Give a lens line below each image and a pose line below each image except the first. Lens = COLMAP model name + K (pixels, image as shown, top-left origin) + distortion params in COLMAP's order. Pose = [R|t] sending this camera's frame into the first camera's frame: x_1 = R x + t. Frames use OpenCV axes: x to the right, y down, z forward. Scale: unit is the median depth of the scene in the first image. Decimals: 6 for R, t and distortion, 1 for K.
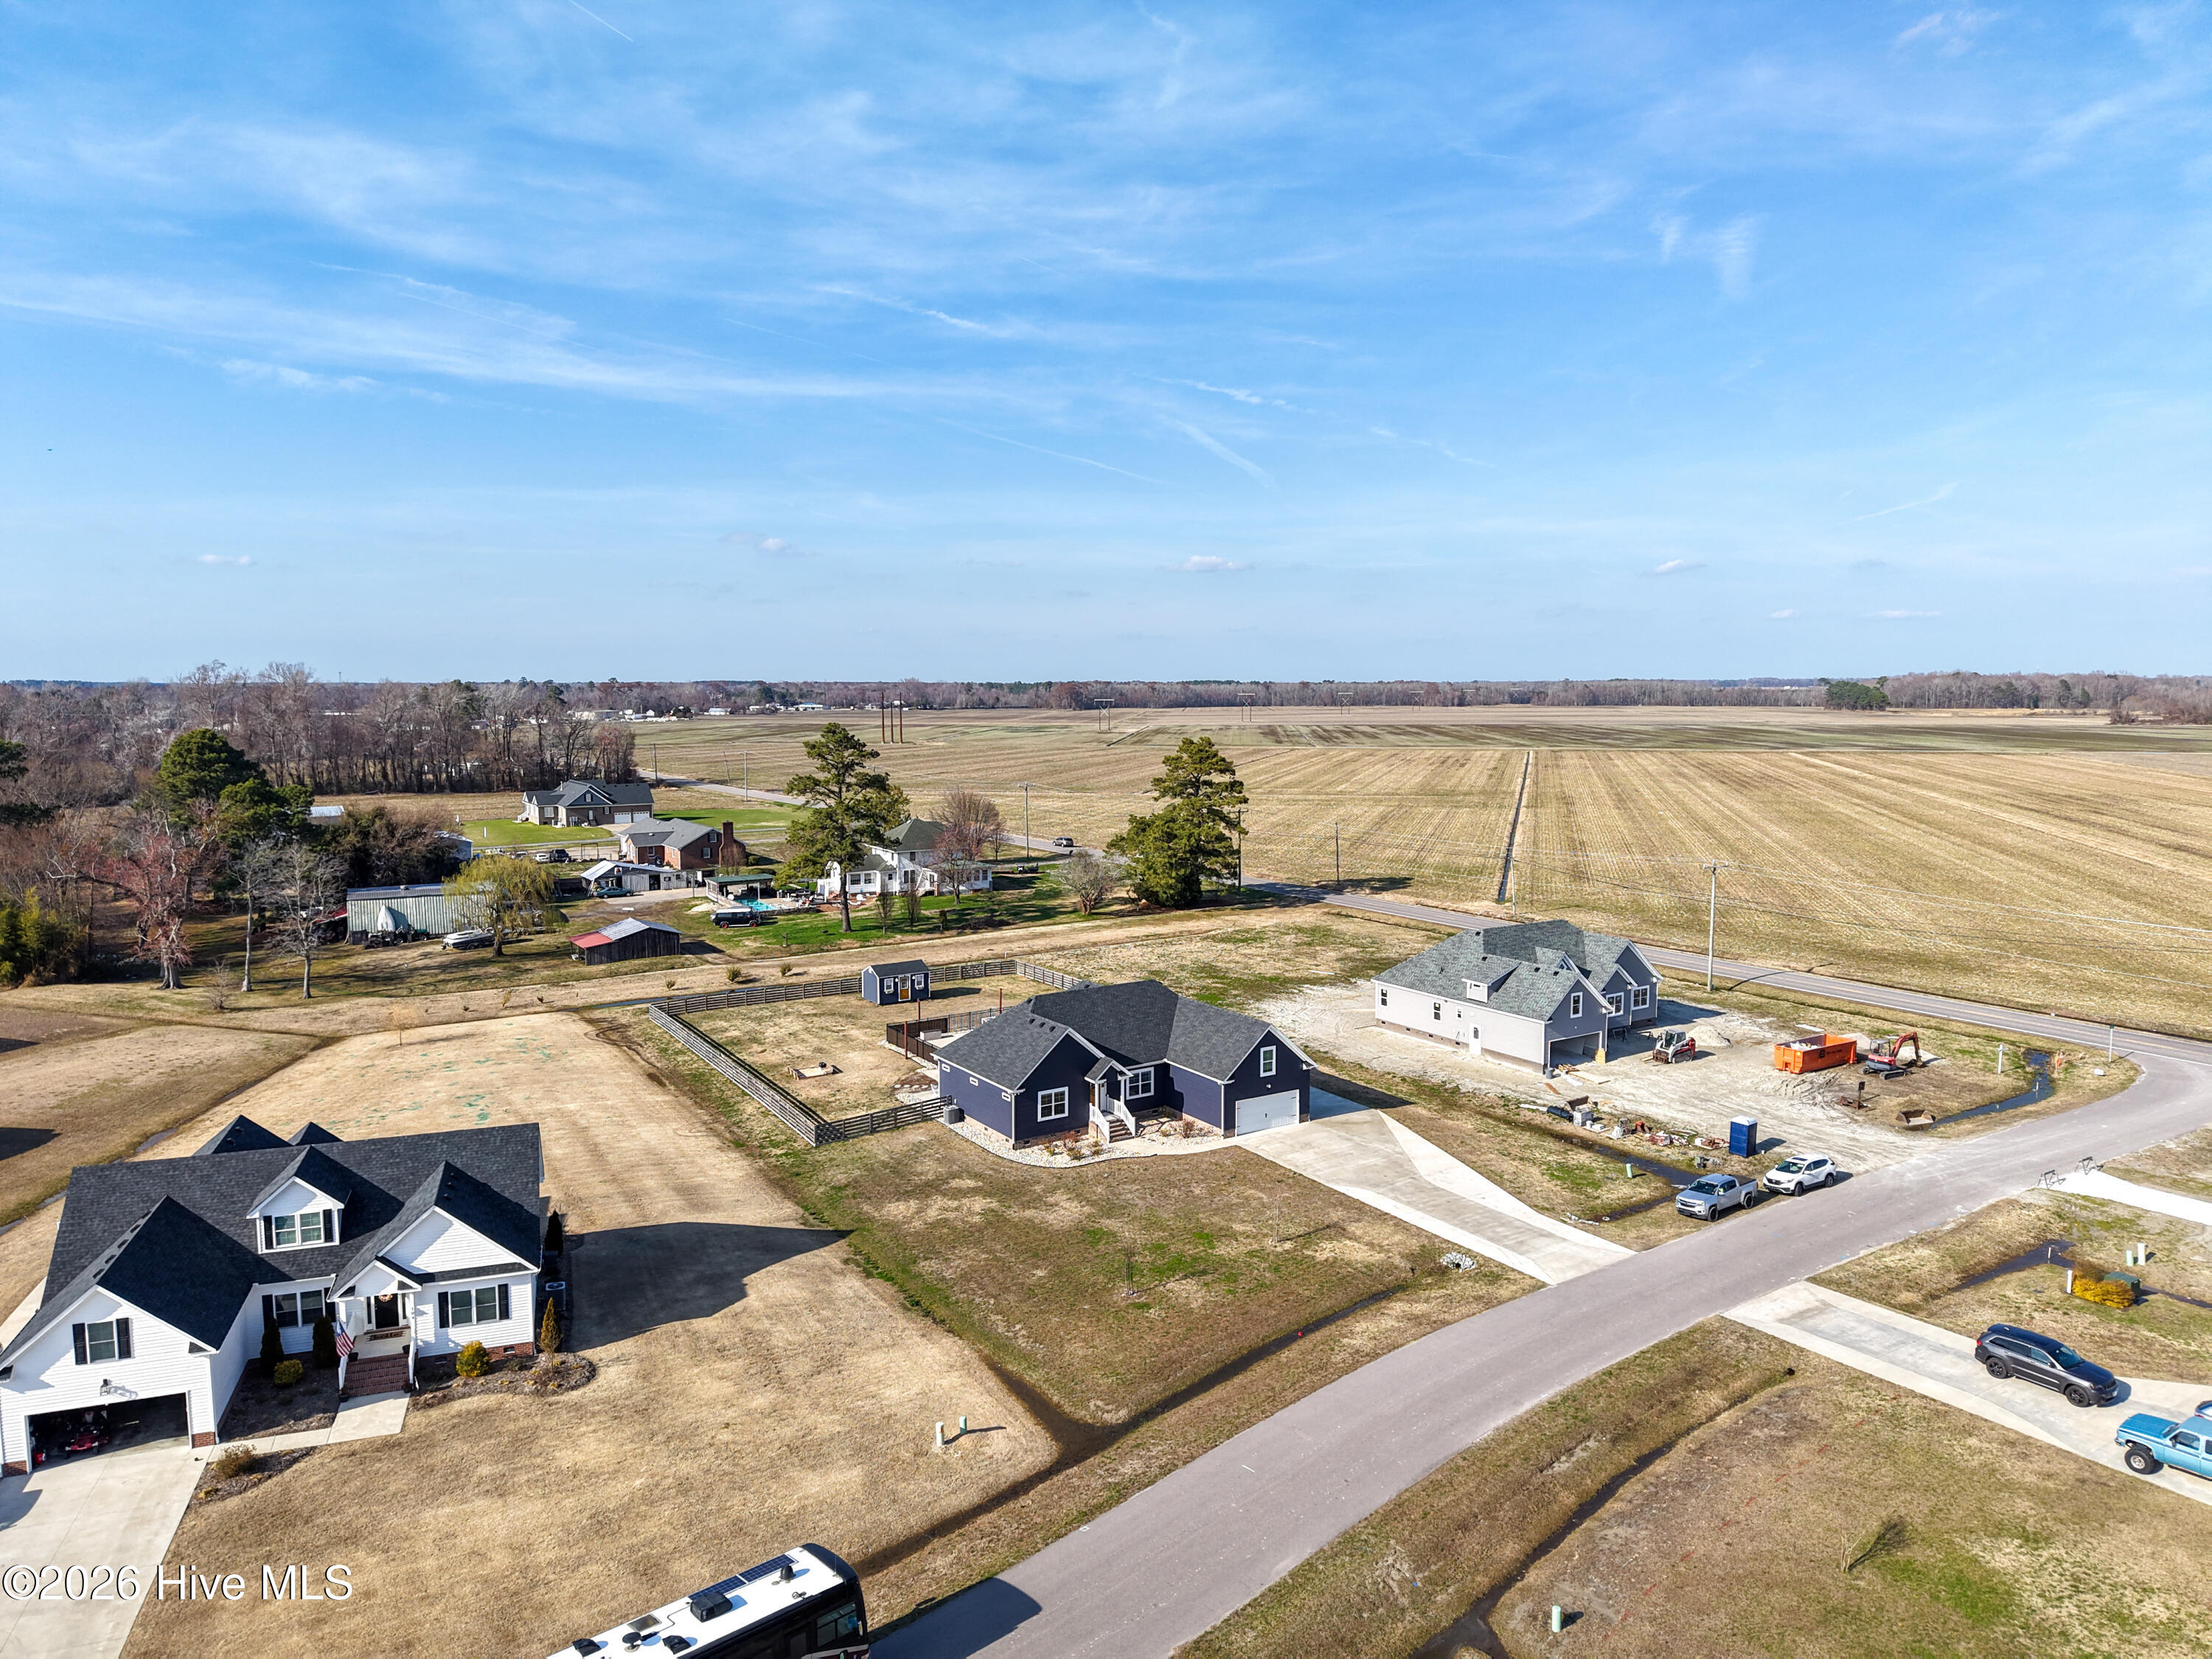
lens RADIAL K [[1487.0, 0, 1106.0], [0, 1487.0, 829.5], [0, 0, 1]] dist [0.057917, -0.068535]
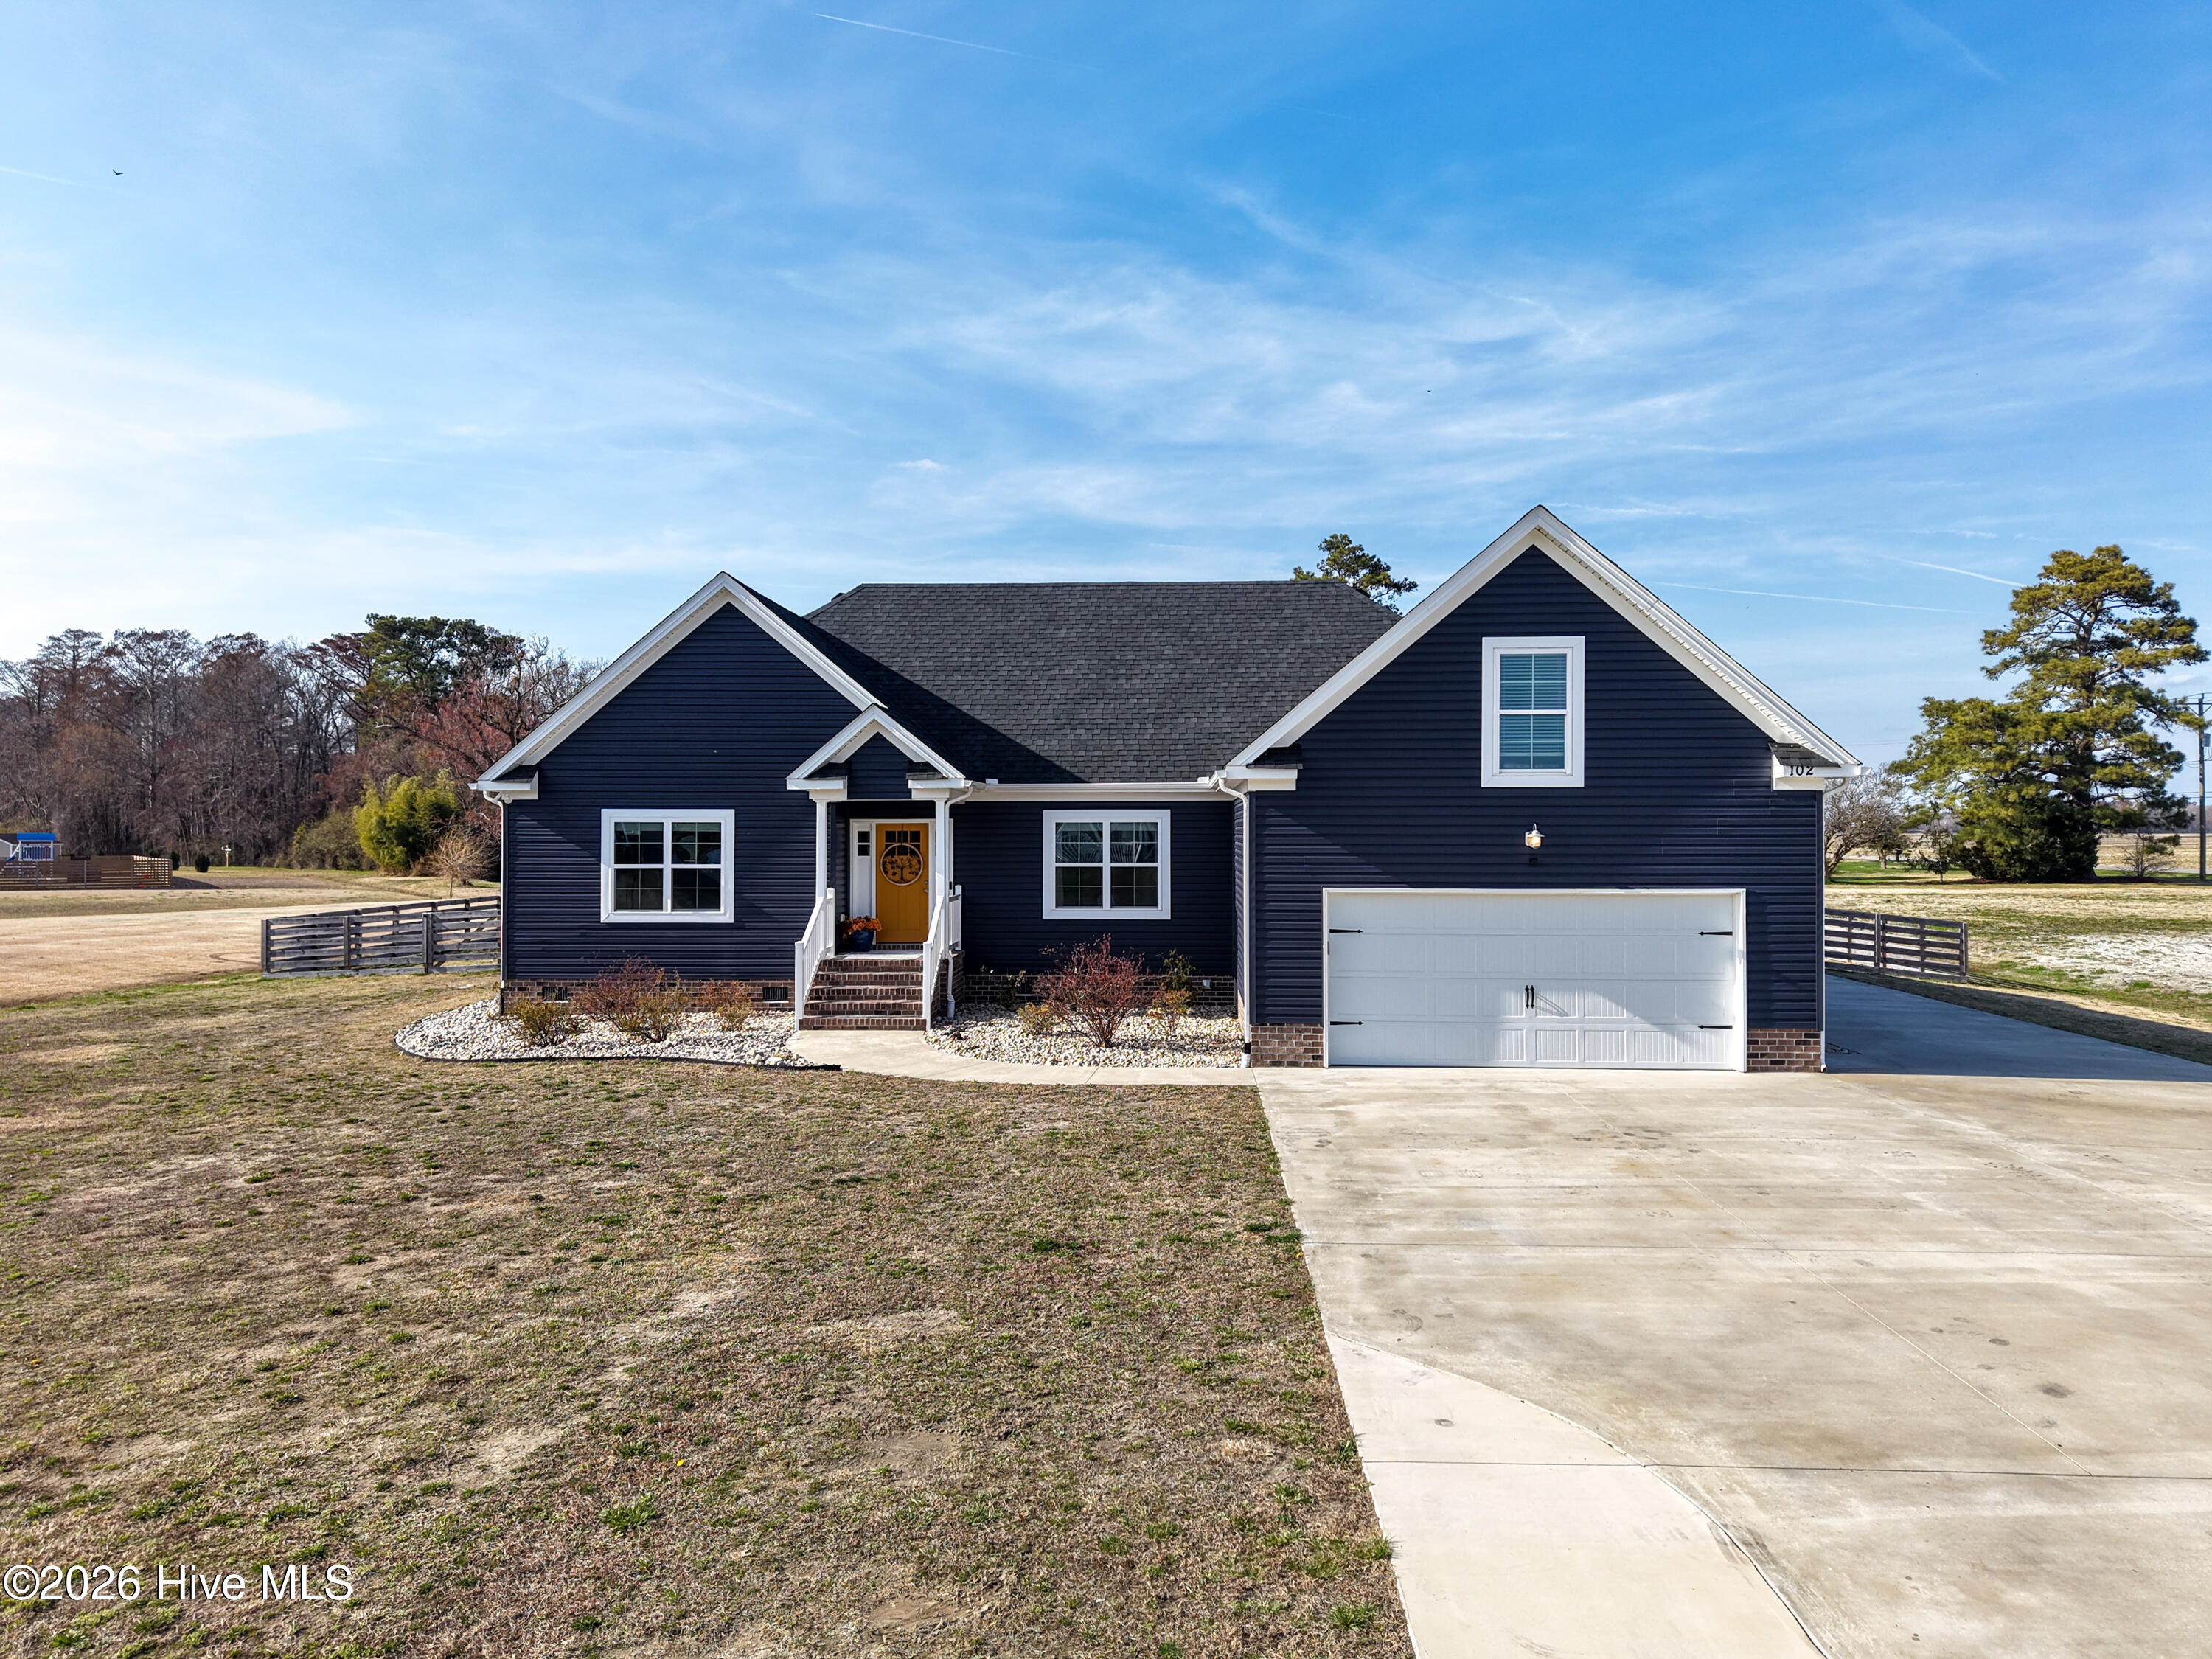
lens RADIAL K [[1487.0, 0, 1106.0], [0, 1487.0, 829.5], [0, 0, 1]] dist [0.057917, -0.068535]
pose [[0.813116, 0.000219, -0.582102, 0.175520], [-0.059102, 0.994863, -0.082182, 0.188849], [0.579094, 0.101227, 0.808952, 0.804850]]
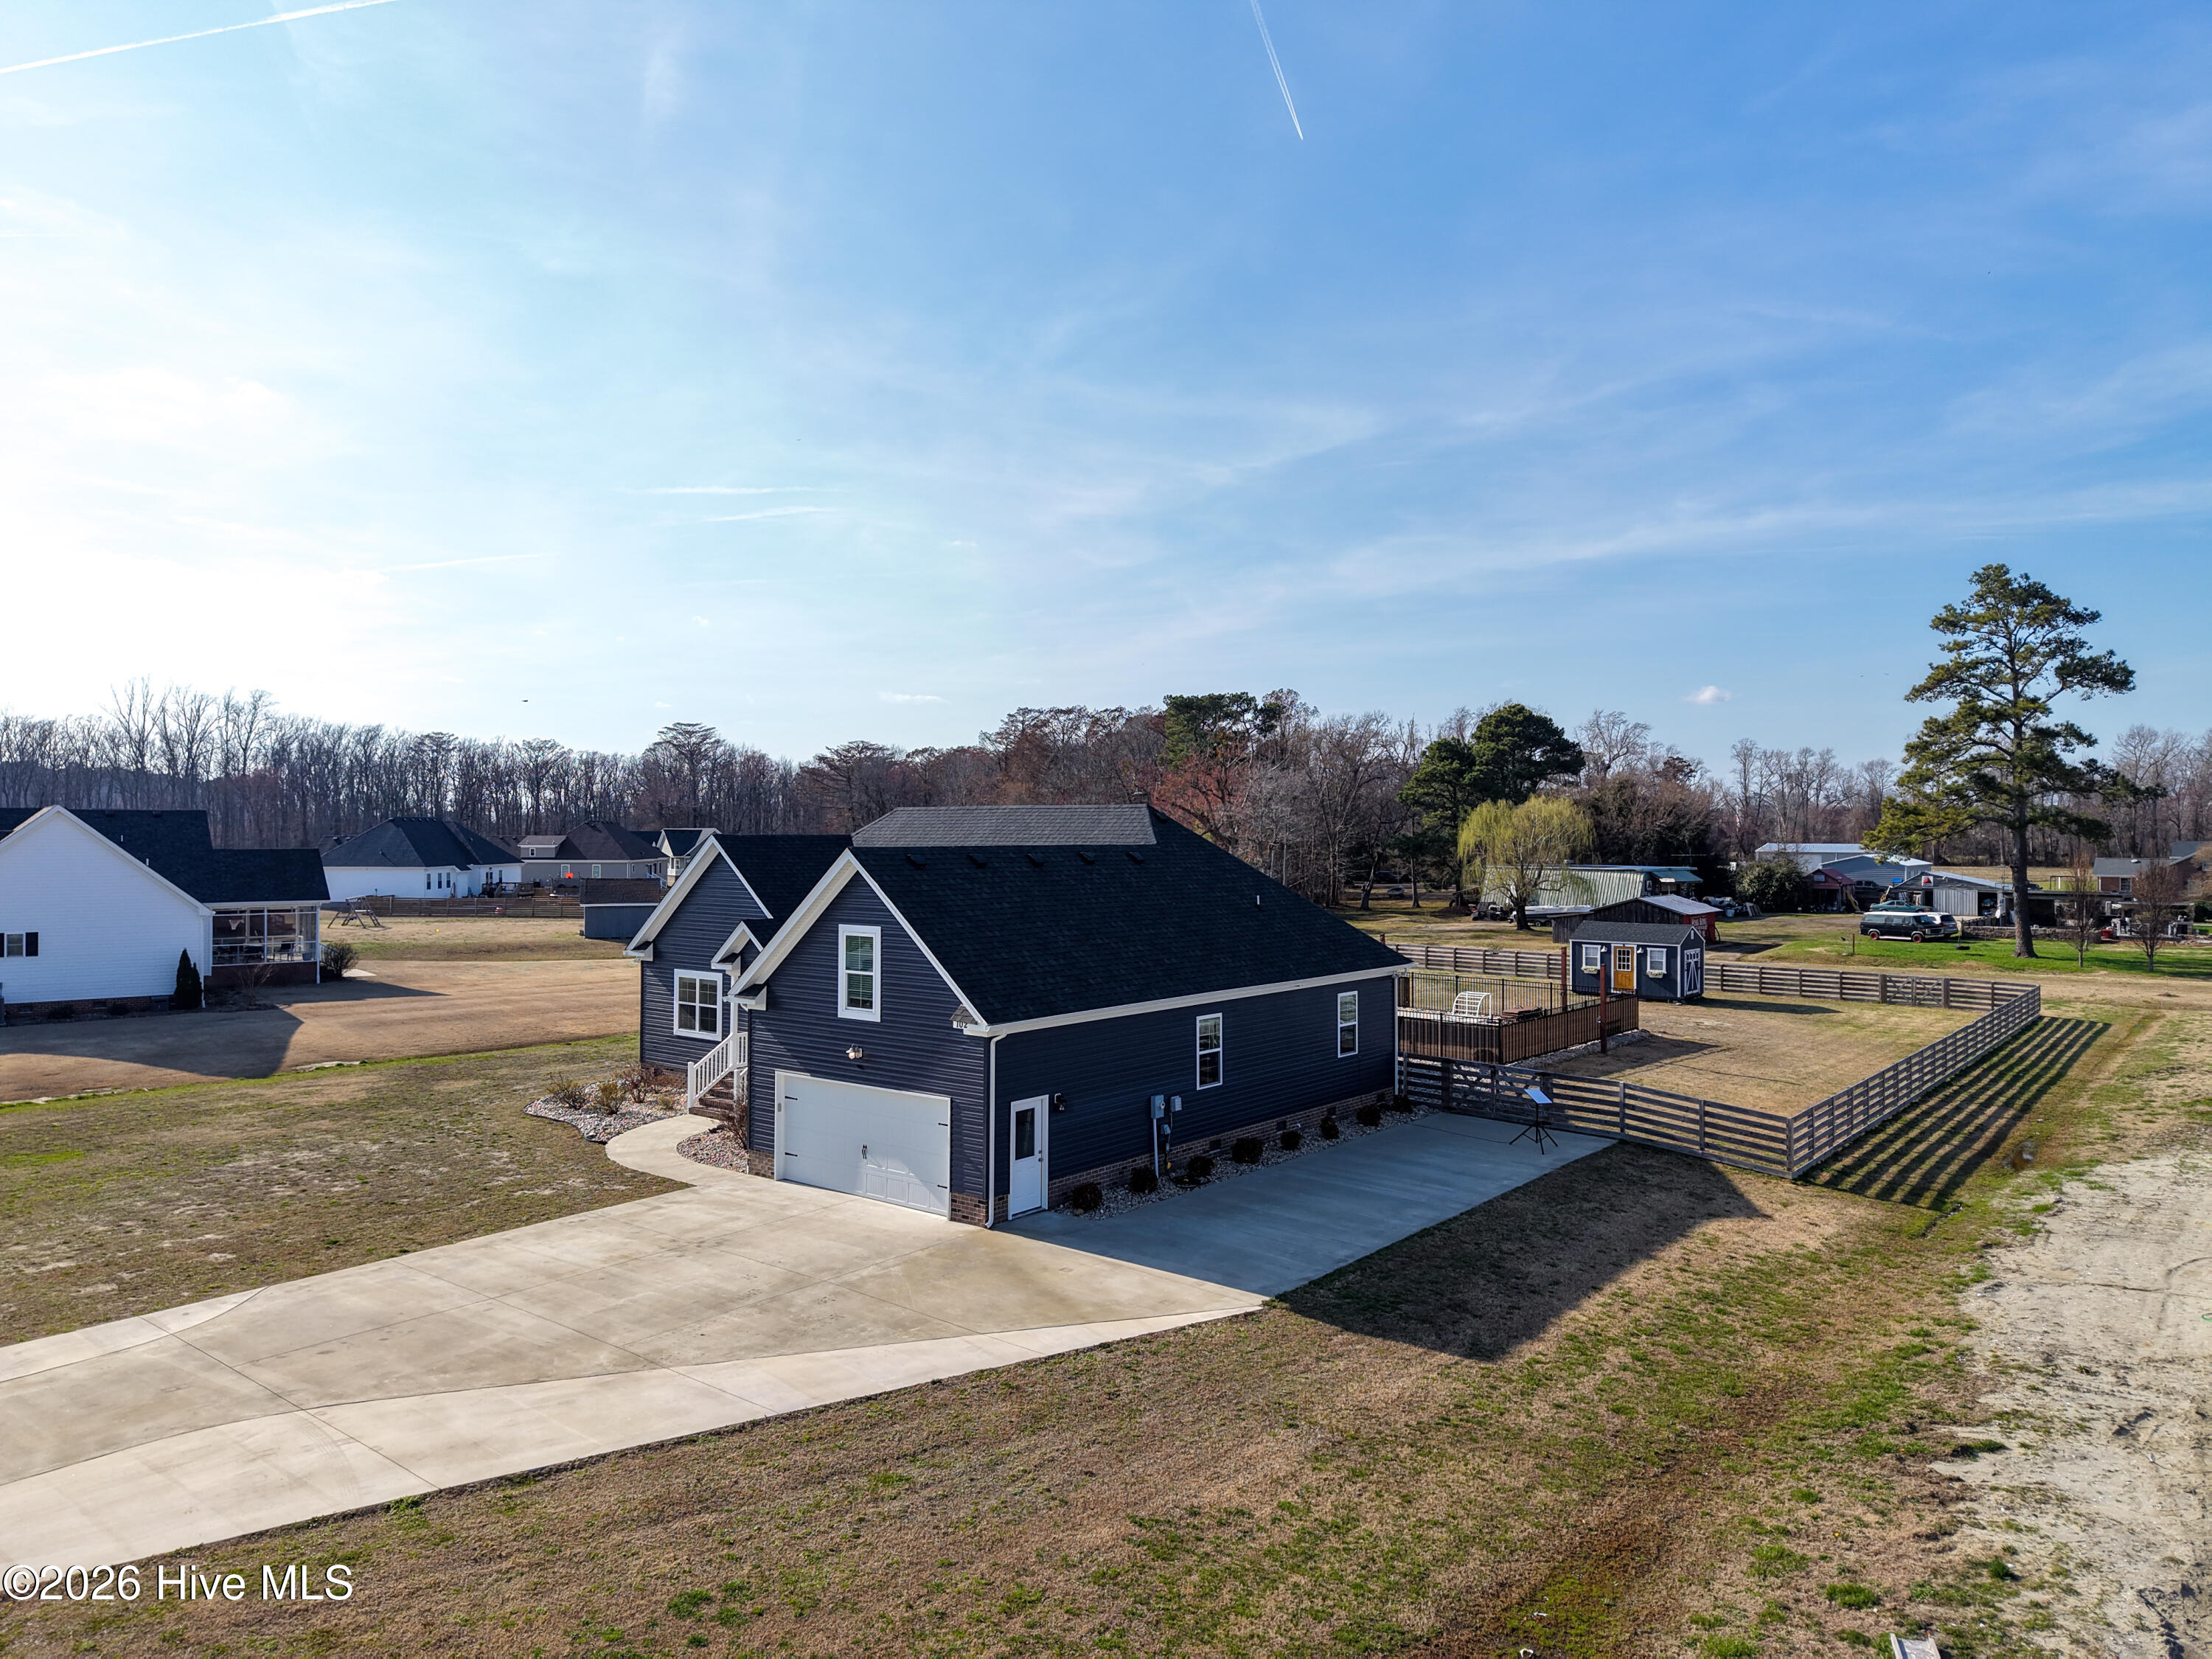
lens RADIAL K [[1496.7, 0, 1118.0], [0, 1496.7, 836.2], [0, 0, 1]] dist [0.012081, -0.001733]
pose [[0.312117, 0.005128, -0.950030, 0.415780], [-0.098232, 0.994800, -0.026903, 0.129683], [0.944952, 0.101721, 0.310998, 0.944105]]
